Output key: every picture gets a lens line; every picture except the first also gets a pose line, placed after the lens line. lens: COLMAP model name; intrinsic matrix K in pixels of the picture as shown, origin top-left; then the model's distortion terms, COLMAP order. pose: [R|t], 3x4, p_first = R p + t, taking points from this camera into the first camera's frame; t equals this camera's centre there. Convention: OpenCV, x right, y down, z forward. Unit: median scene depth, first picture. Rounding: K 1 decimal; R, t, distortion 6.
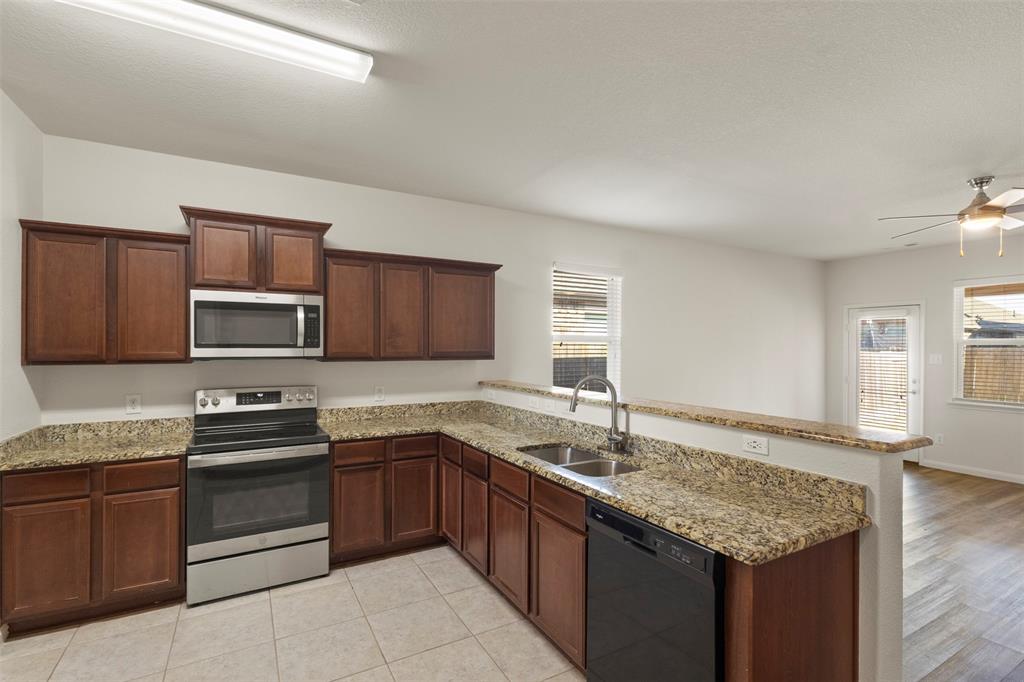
lens RADIAL K [[476.7, 0, 509.6], [0, 476.7, 347.9], [0, 0, 1]] dist [0.006317, -0.000578]
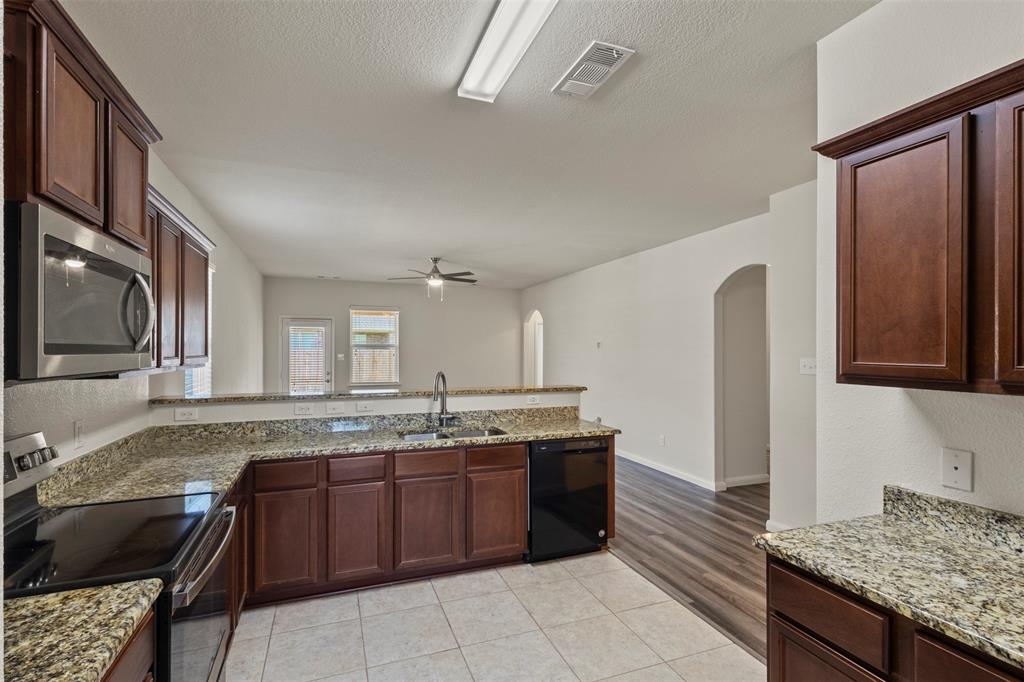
lens RADIAL K [[476.7, 0, 506.4], [0, 476.7, 351.1], [0, 0, 1]] dist [0.006317, -0.000578]
pose [[0.152684, -0.005192, 0.988261, -0.907153], [0.001698, 0.999986, 0.004992, -0.003941], [-0.988274, 0.000916, 0.152690, 0.514966]]
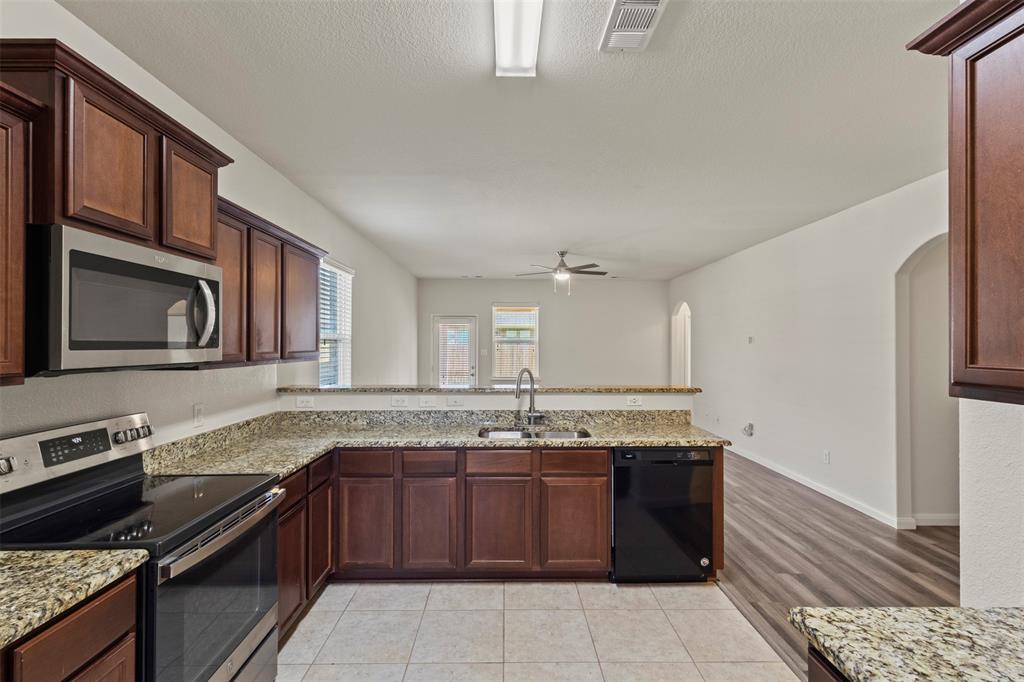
lens RADIAL K [[476.7, 0, 510.2], [0, 476.7, 344.6], [0, 0, 1]] dist [0.006317, -0.000578]
pose [[0.478604, -0.001055, 0.878030, -0.792771], [0.002761, 0.999996, -0.000303, -0.003562], [-0.878026, 0.002569, 0.478605, 0.356738]]
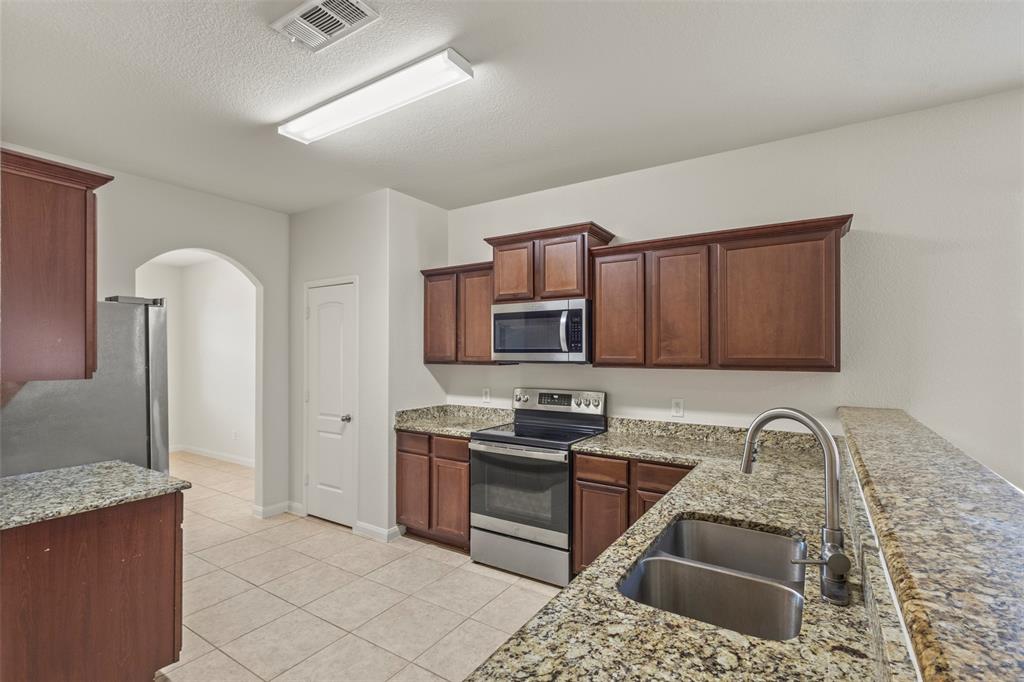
lens RADIAL K [[476.7, 0, 510.1], [0, 476.7, 350.5], [0, 0, 1]] dist [0.006317, -0.000578]
pose [[0.462428, -0.004437, -0.886646, 0.401391], [-0.002501, 0.999977, -0.006309, 0.002040], [0.886653, 0.005135, 0.462406, 0.433707]]
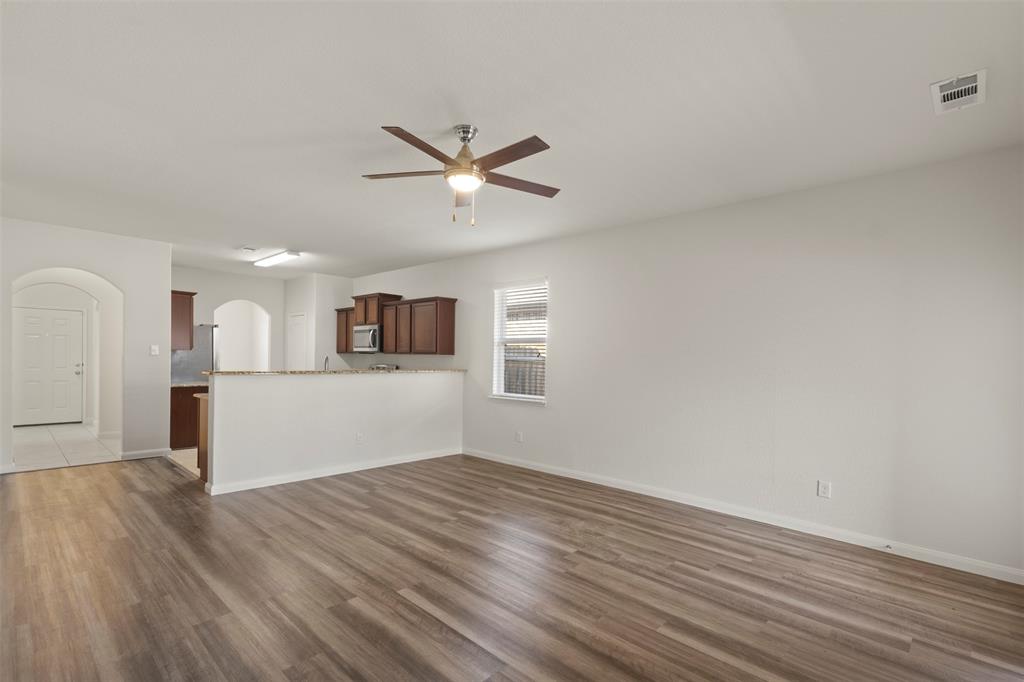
lens RADIAL K [[476.7, 0, 502.7], [0, 476.7, 370.6], [0, 0, 1]] dist [0.006317, -0.000578]
pose [[0.291811, 0.024739, -0.956156, 2.017906], [-0.024638, 0.999528, 0.018342, 0.053876], [0.956159, 0.018205, 0.292282, 0.933695]]
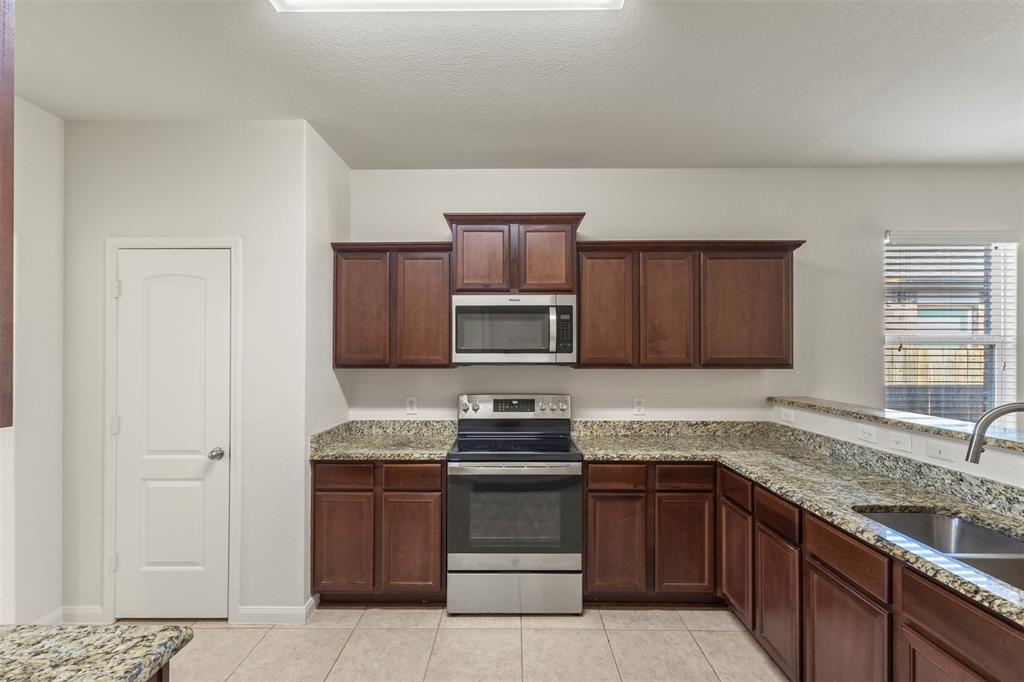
lens RADIAL K [[476.7, 0, 511.5], [0, 476.7, 348.8], [0, 0, 1]] dist [0.006317, -0.000578]
pose [[0.868333, -0.004299, -0.495963, -0.055687], [-0.000231, 0.999959, -0.009072, -0.000195], [0.495982, 0.007992, 0.868296, 0.172063]]
